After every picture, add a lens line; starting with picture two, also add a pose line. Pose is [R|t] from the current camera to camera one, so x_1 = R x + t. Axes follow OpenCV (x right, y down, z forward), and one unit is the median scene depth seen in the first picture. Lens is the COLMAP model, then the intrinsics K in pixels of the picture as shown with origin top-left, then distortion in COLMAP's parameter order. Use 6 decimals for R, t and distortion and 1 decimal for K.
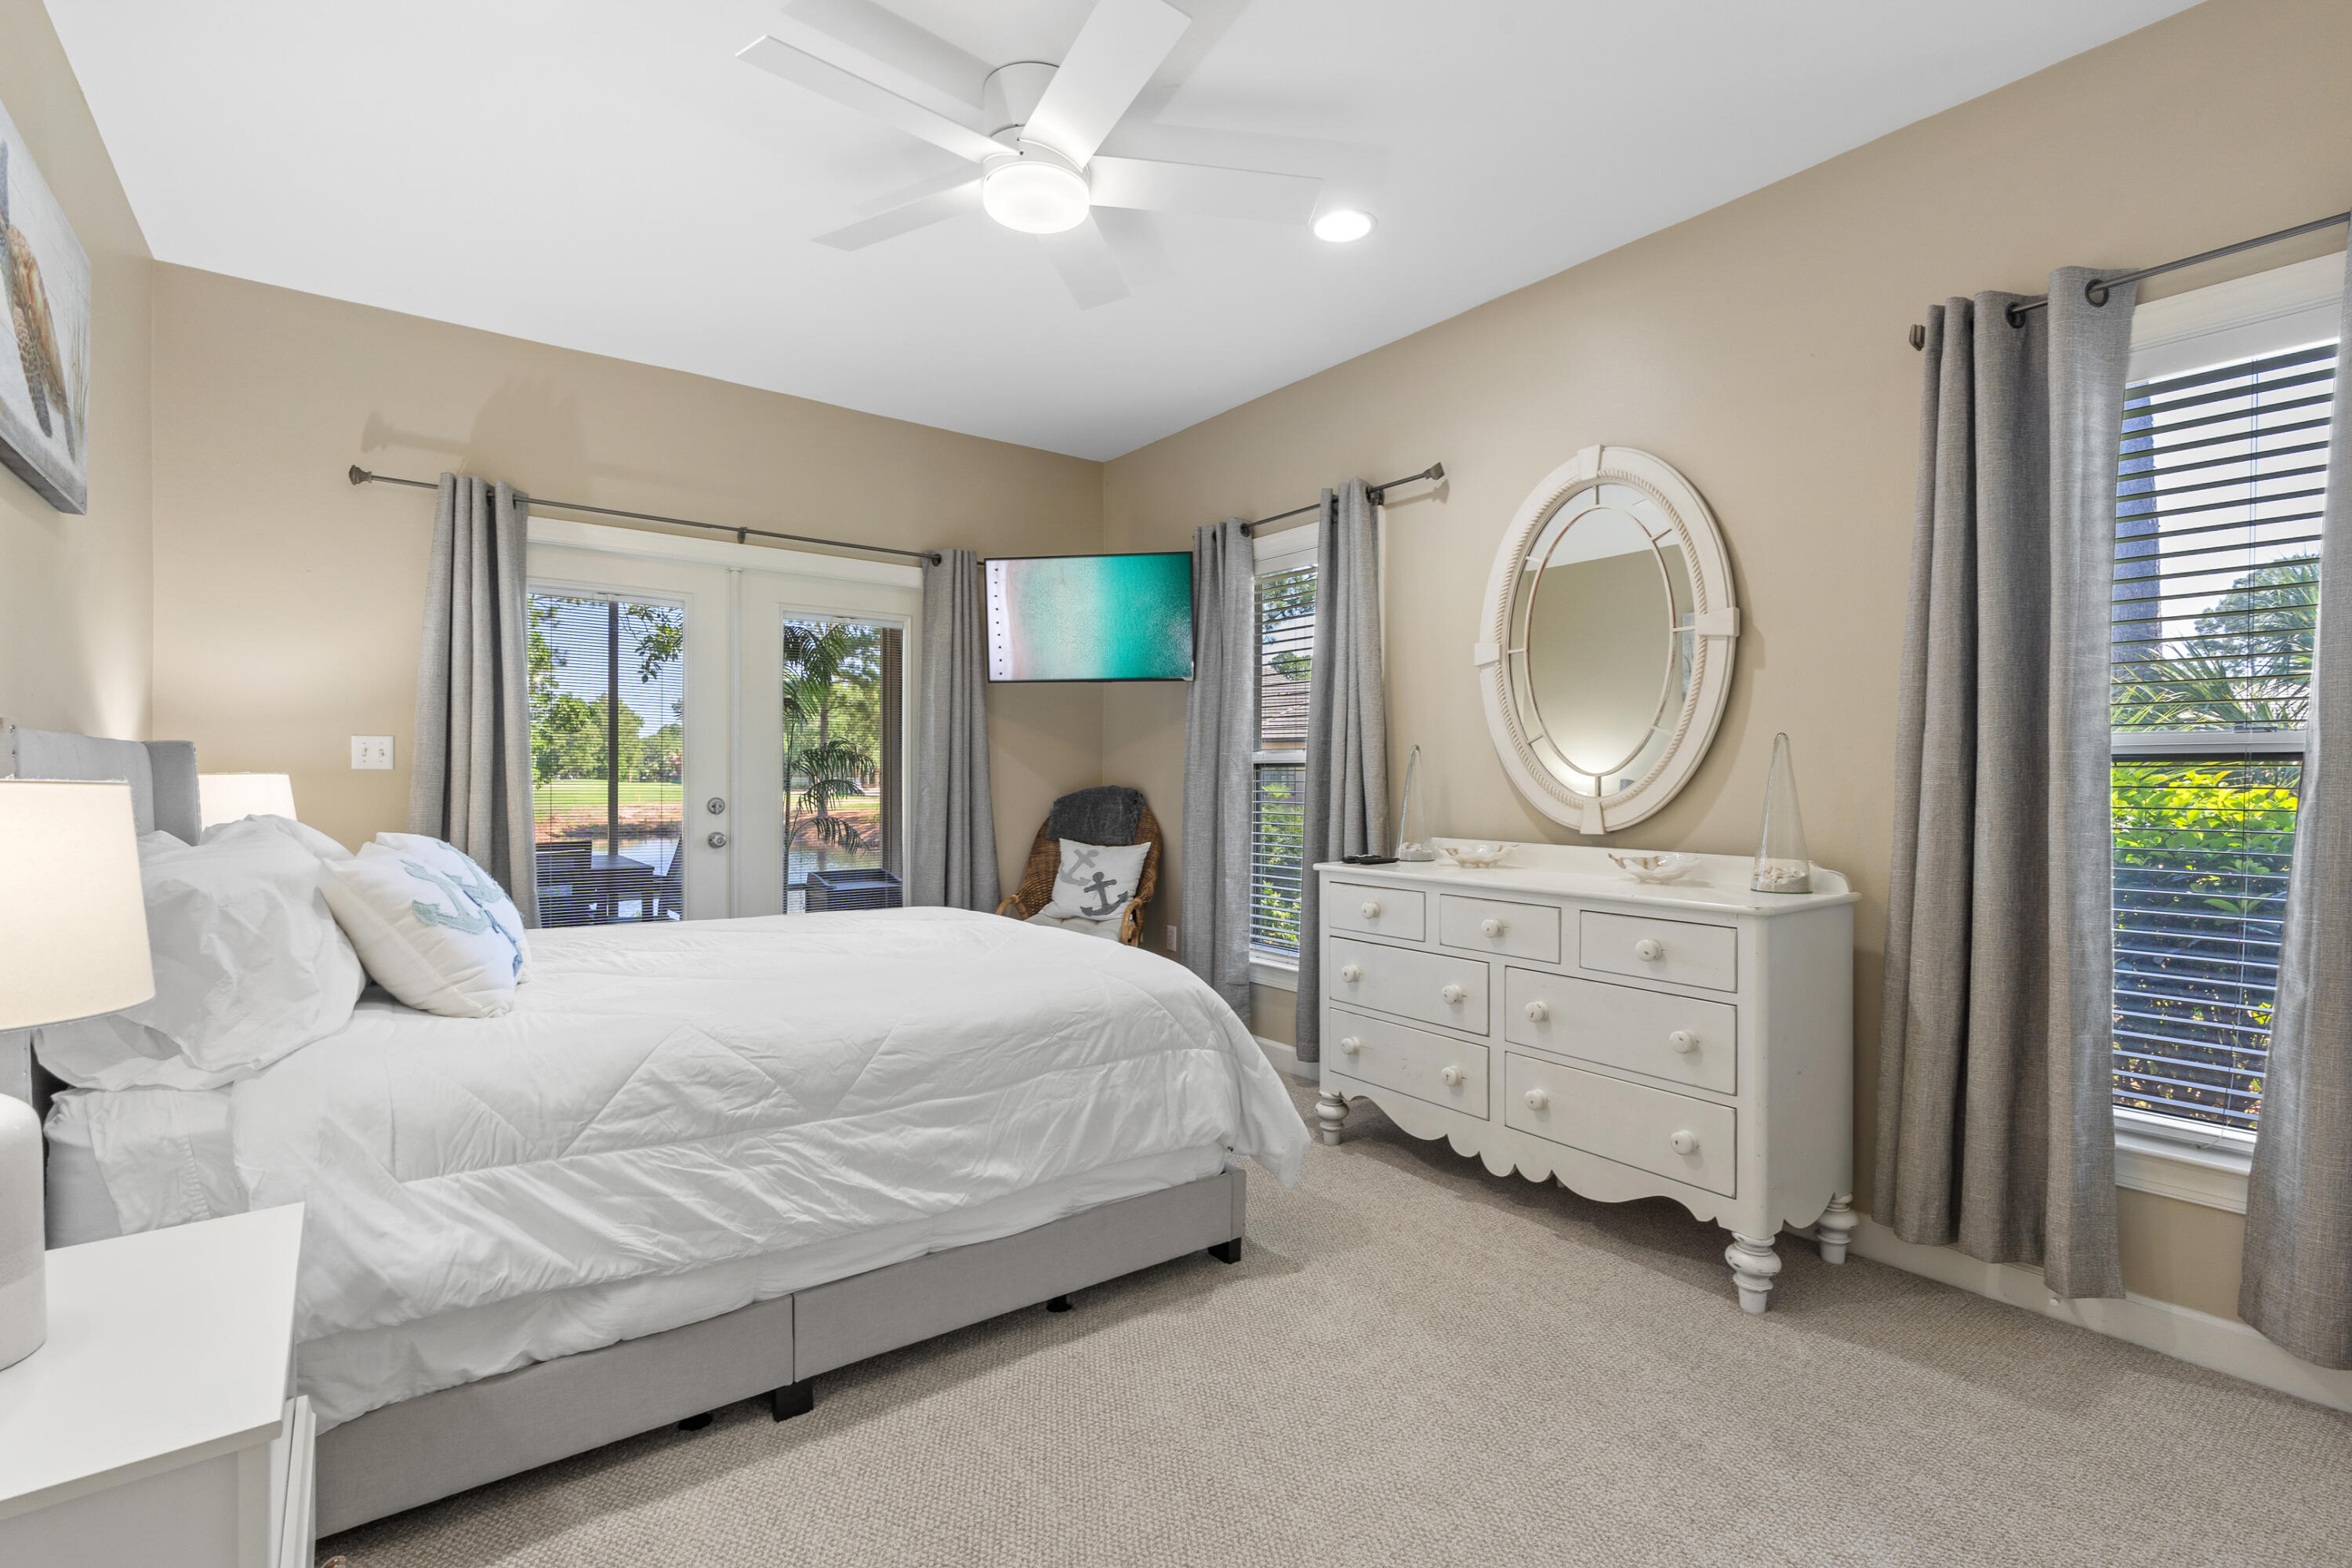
lens RADIAL K [[1076.8, 0, 1190.5], [0, 1076.8, 798.1], [0, 0, 1]] dist [-0.009225, 0.000761]
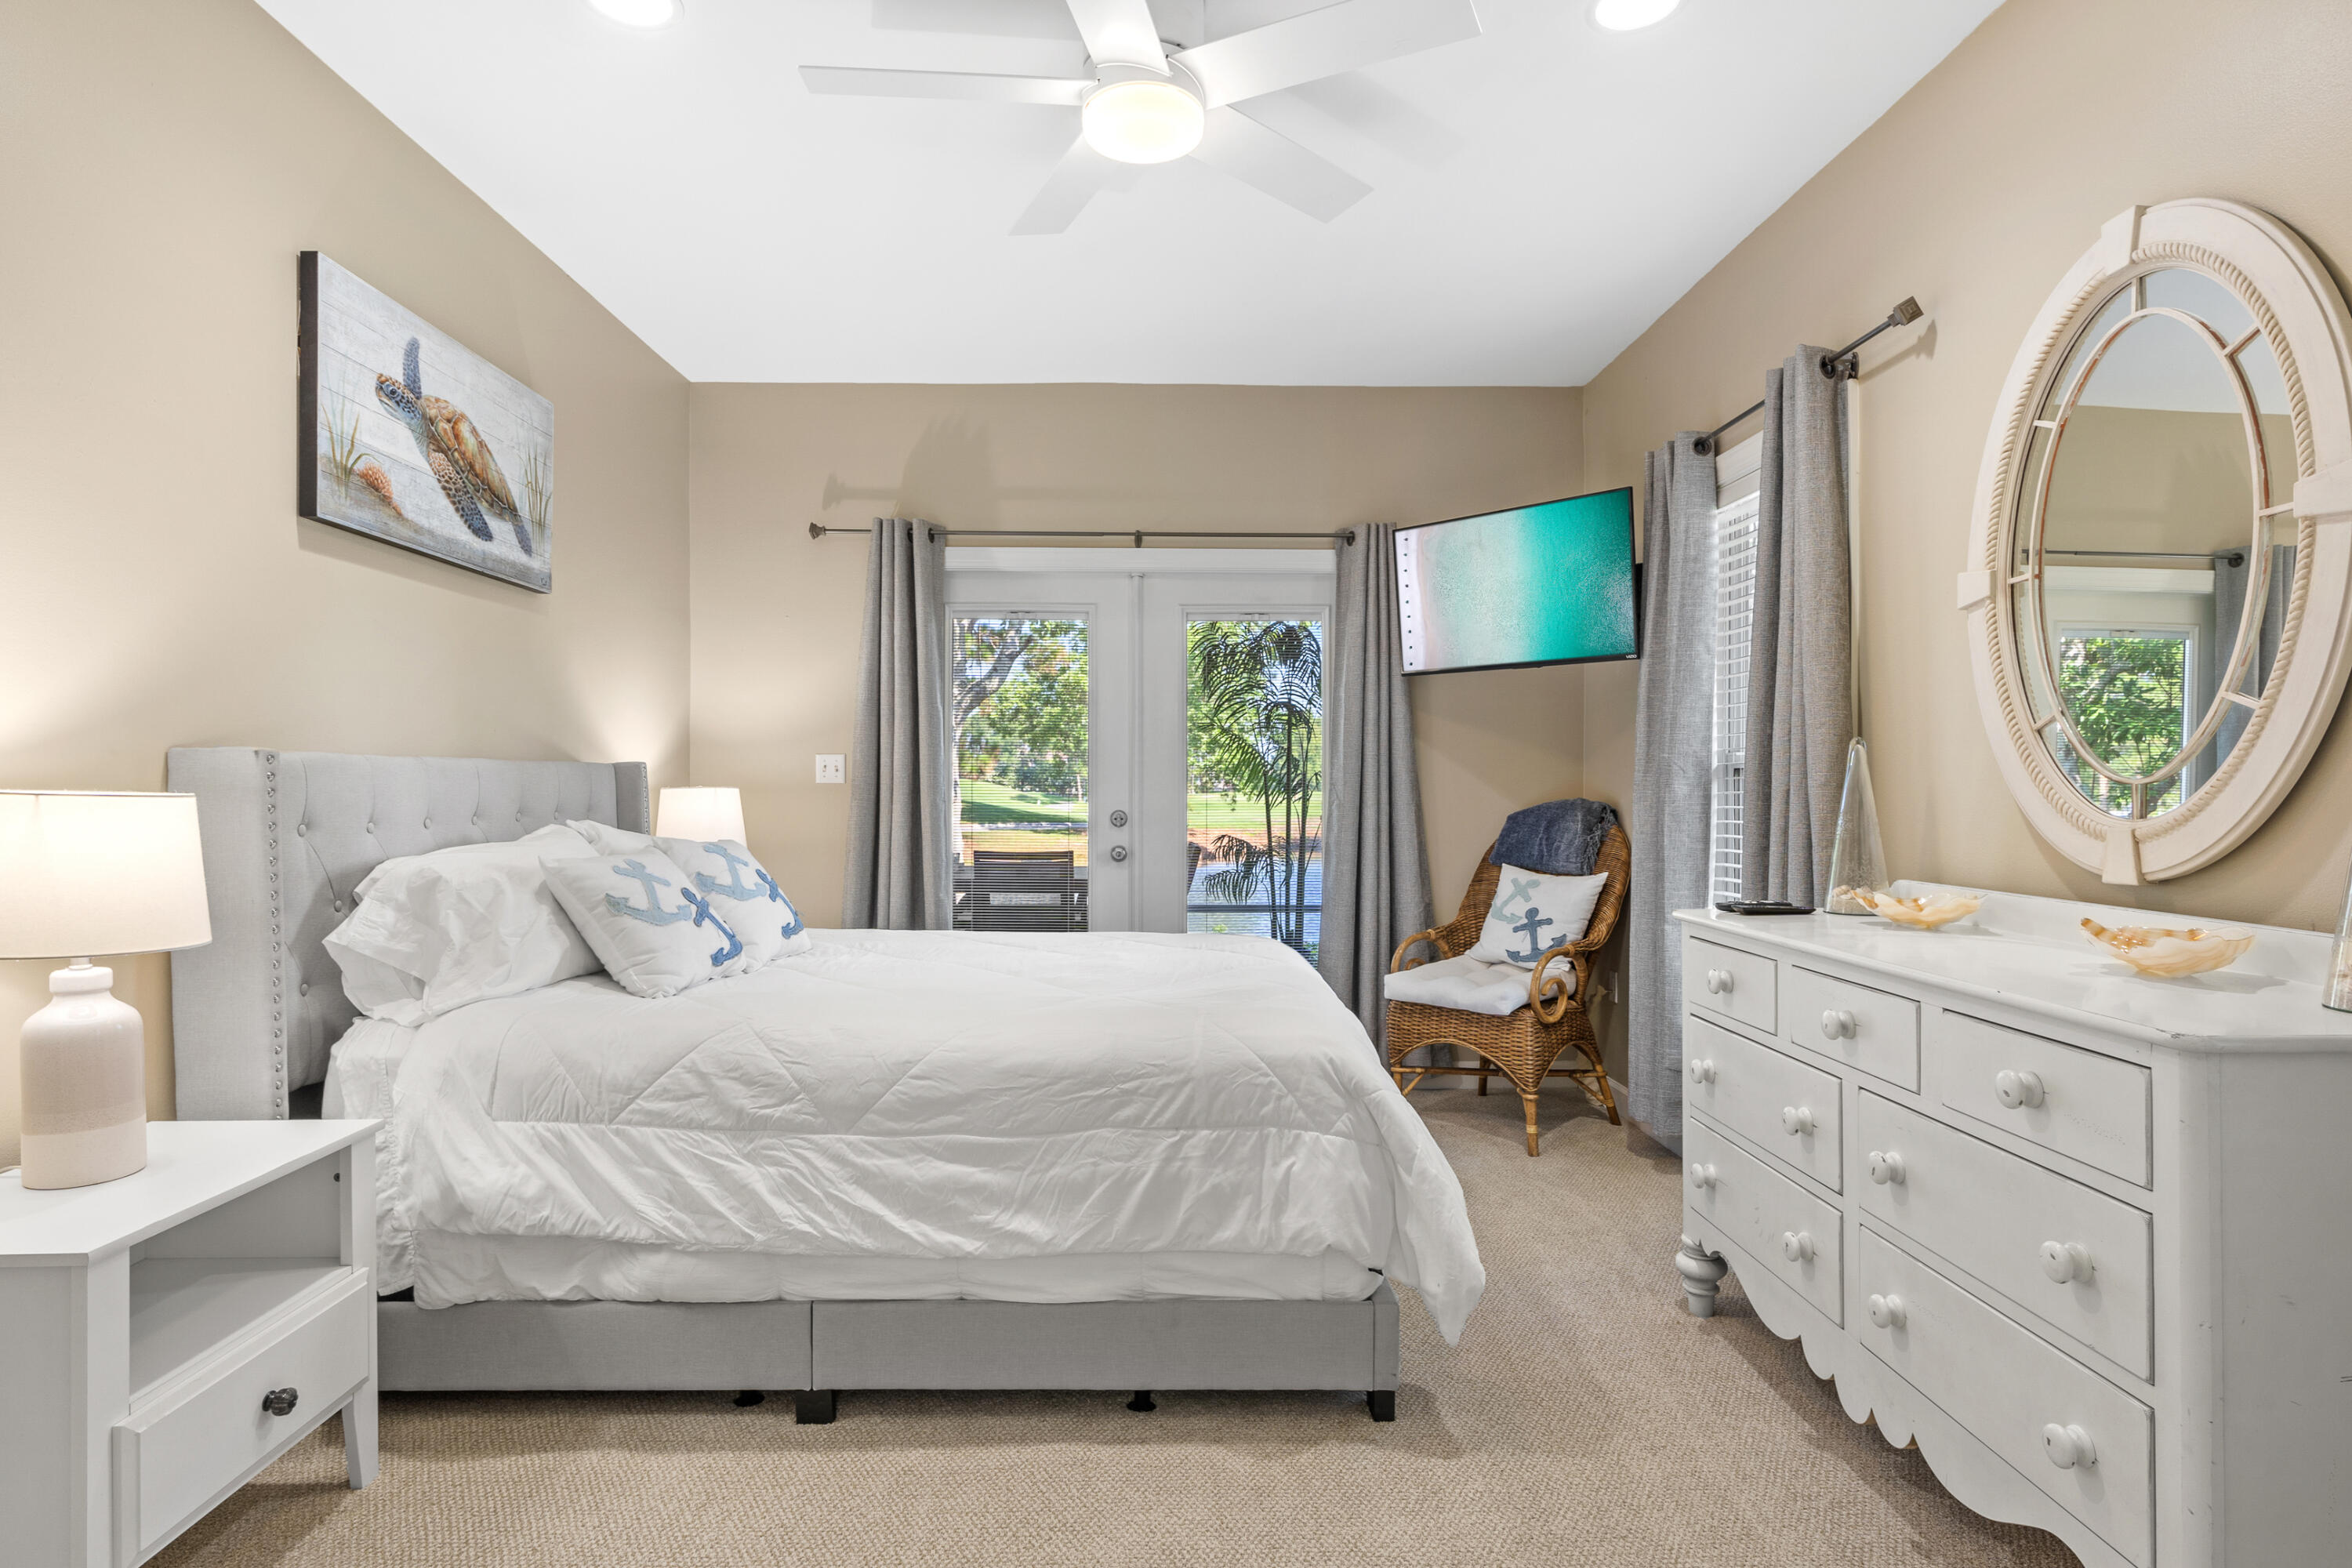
lens RADIAL K [[1246.6, 0, 1167.7], [0, 1246.6, 805.3], [0, 0, 1]] dist [-0.006847, 0.003828]
pose [[0.800063, 0.004954, -0.599896, 0.451330], [-0.008303, 0.999962, -0.002816, -0.003320], [0.599859, 0.007234, 0.800073, 0.196317]]
